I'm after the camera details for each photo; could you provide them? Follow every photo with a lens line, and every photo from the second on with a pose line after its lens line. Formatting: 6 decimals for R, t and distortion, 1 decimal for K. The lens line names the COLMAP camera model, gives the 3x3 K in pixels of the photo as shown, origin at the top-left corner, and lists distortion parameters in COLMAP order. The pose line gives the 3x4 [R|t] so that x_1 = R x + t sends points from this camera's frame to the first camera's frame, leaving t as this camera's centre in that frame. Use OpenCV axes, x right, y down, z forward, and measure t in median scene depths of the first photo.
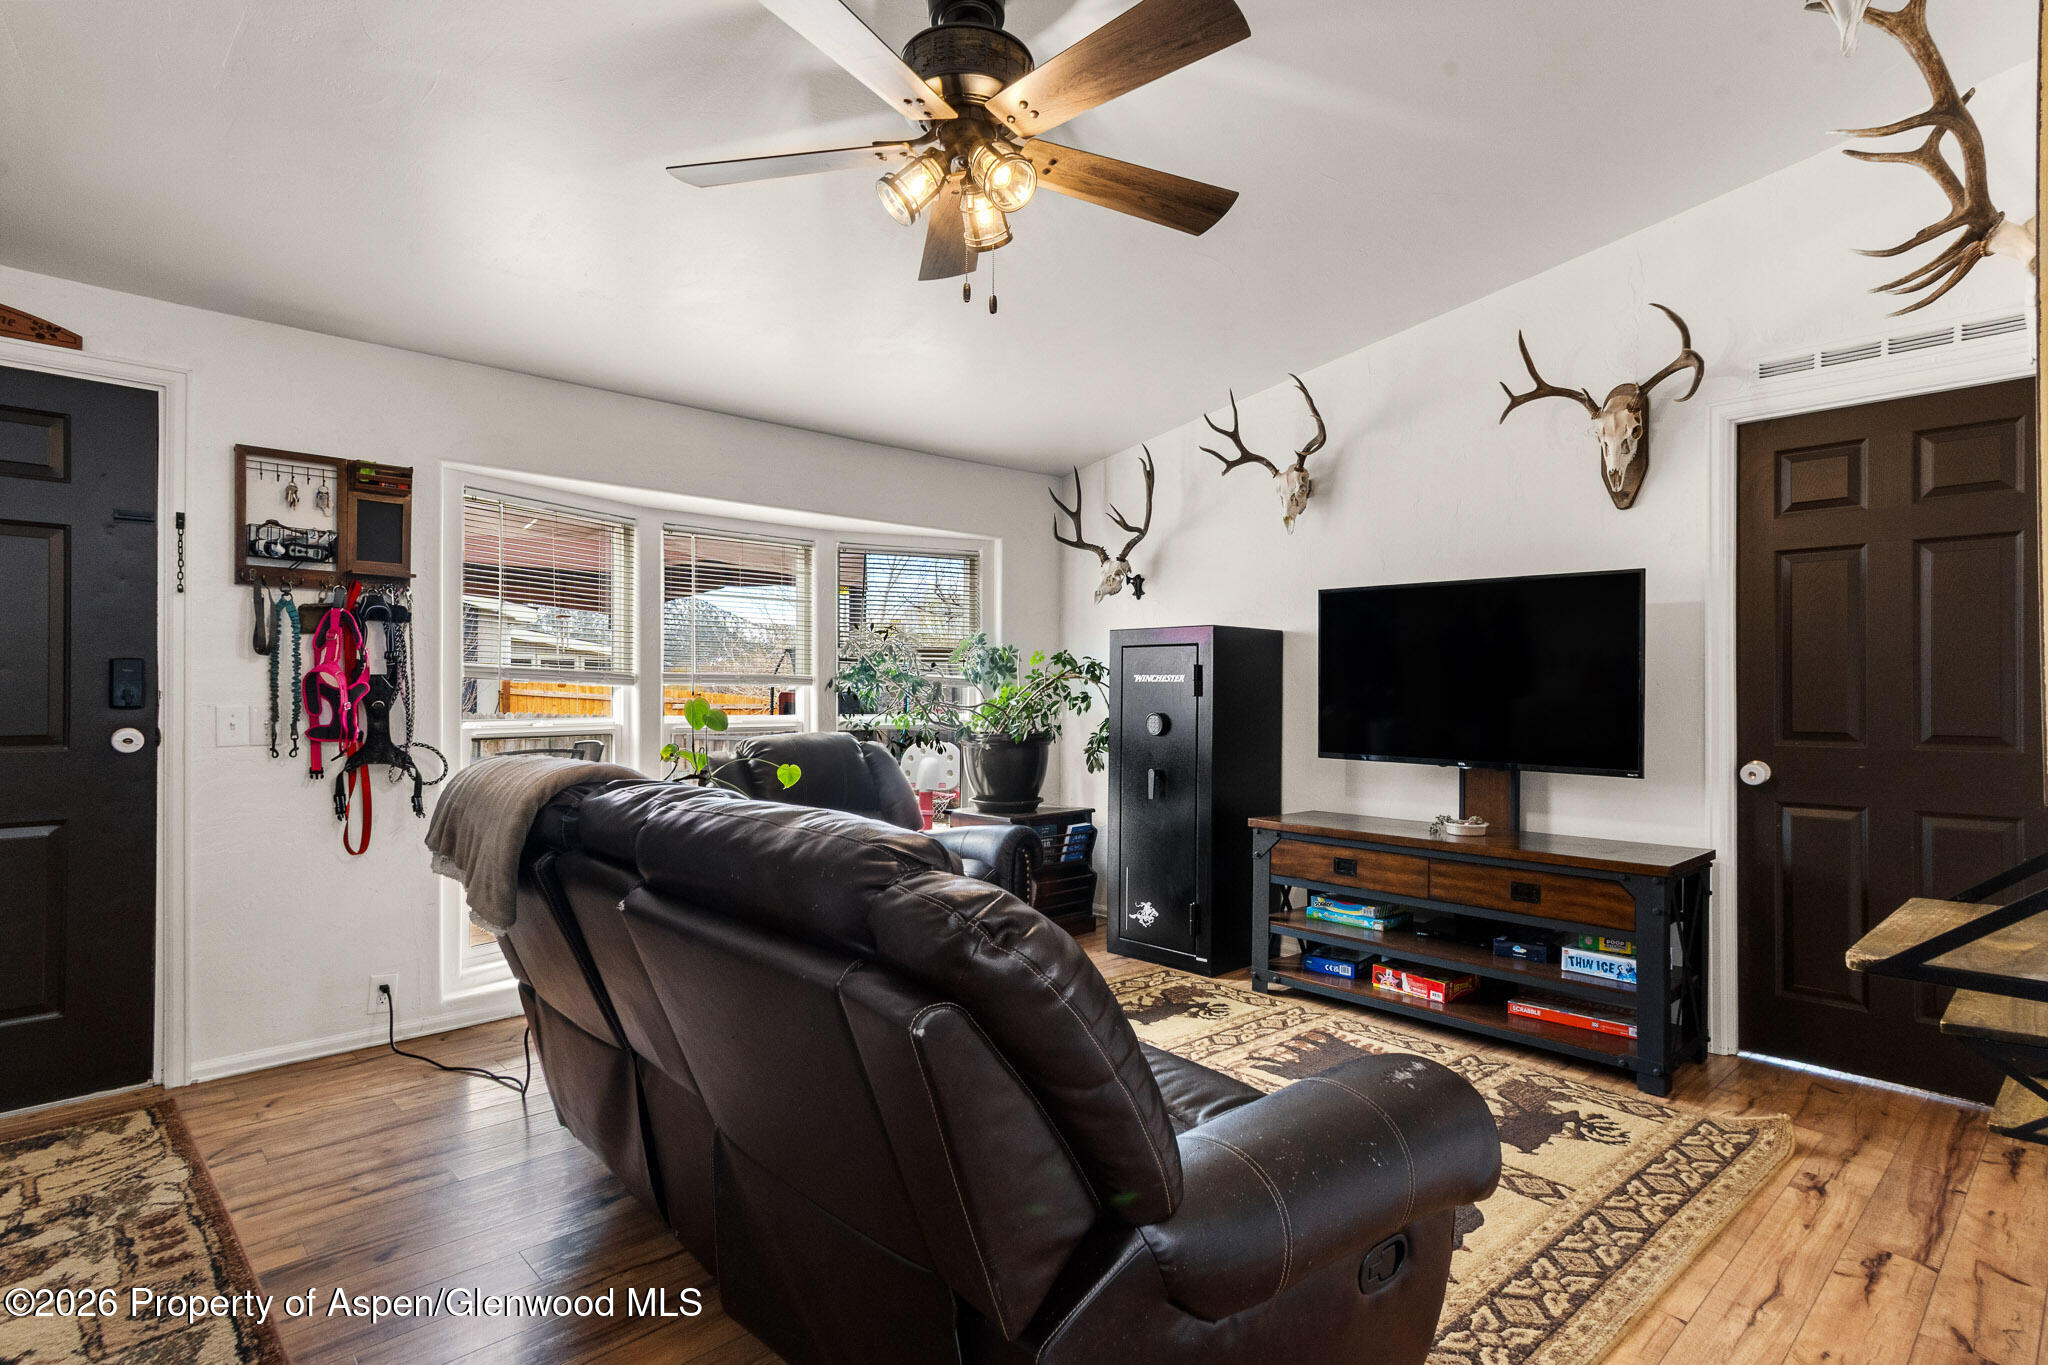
lens RADIAL K [[1013.0, 0, 1022.5], [0, 1013.0, 696.9], [0, 0, 1]] dist [-0.022836, 0.021693]
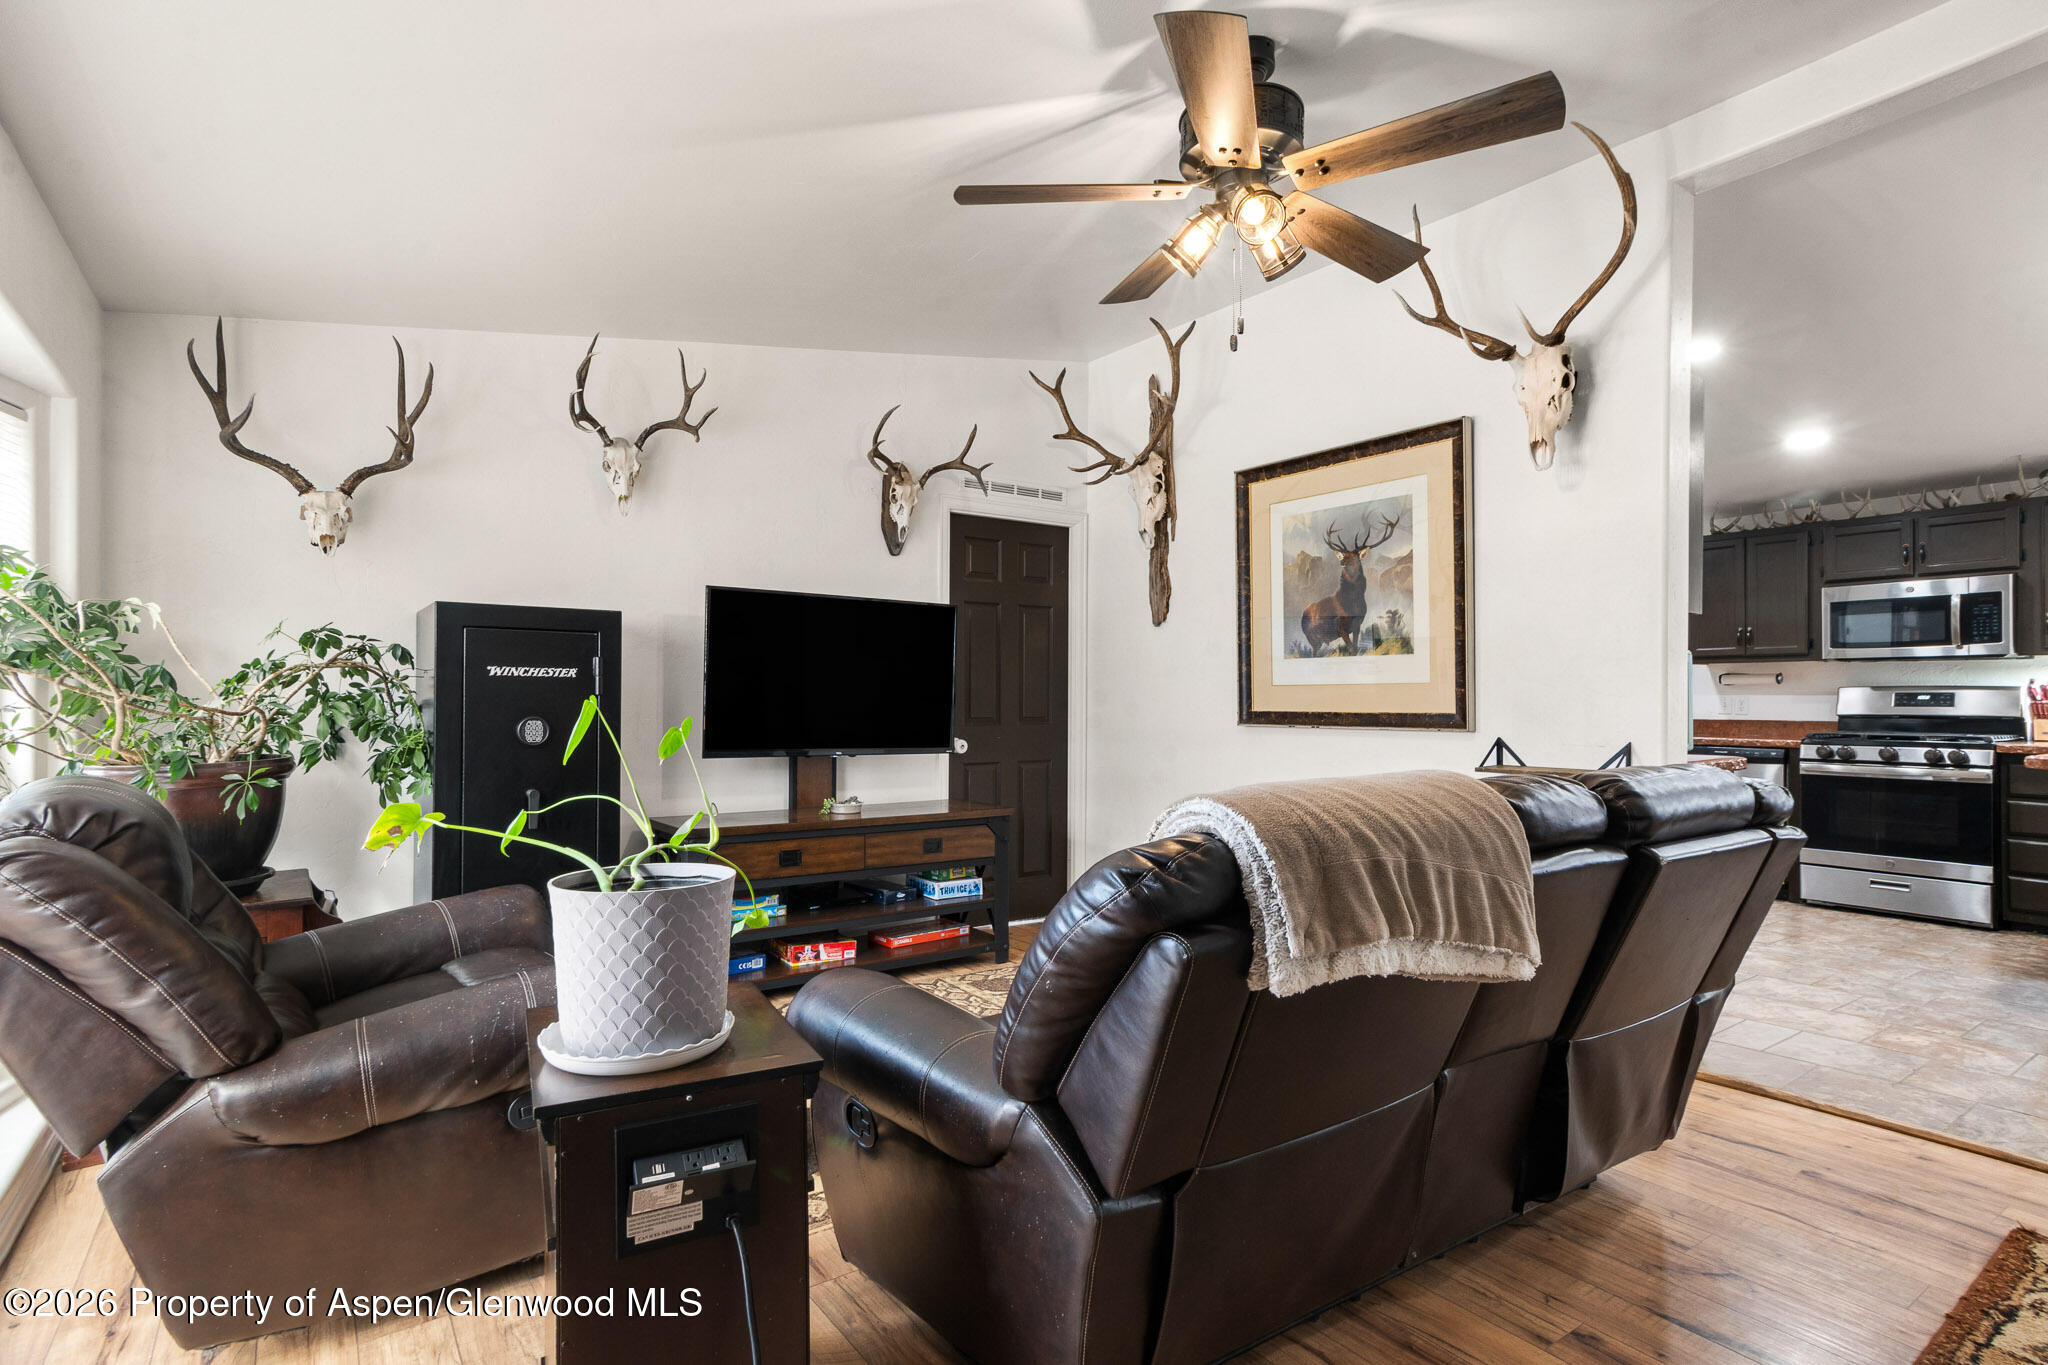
lens RADIAL K [[1013.0, 0, 1022.5], [0, 1013.0, 696.9], [0, 0, 1]] dist [-0.022836, 0.021693]
pose [[0.128845, -0.005664, 0.991649, -0.715589], [-0.001643, 0.999981, 0.005925, -0.005556], [-0.991663, -0.002393, 0.128833, 0.656239]]
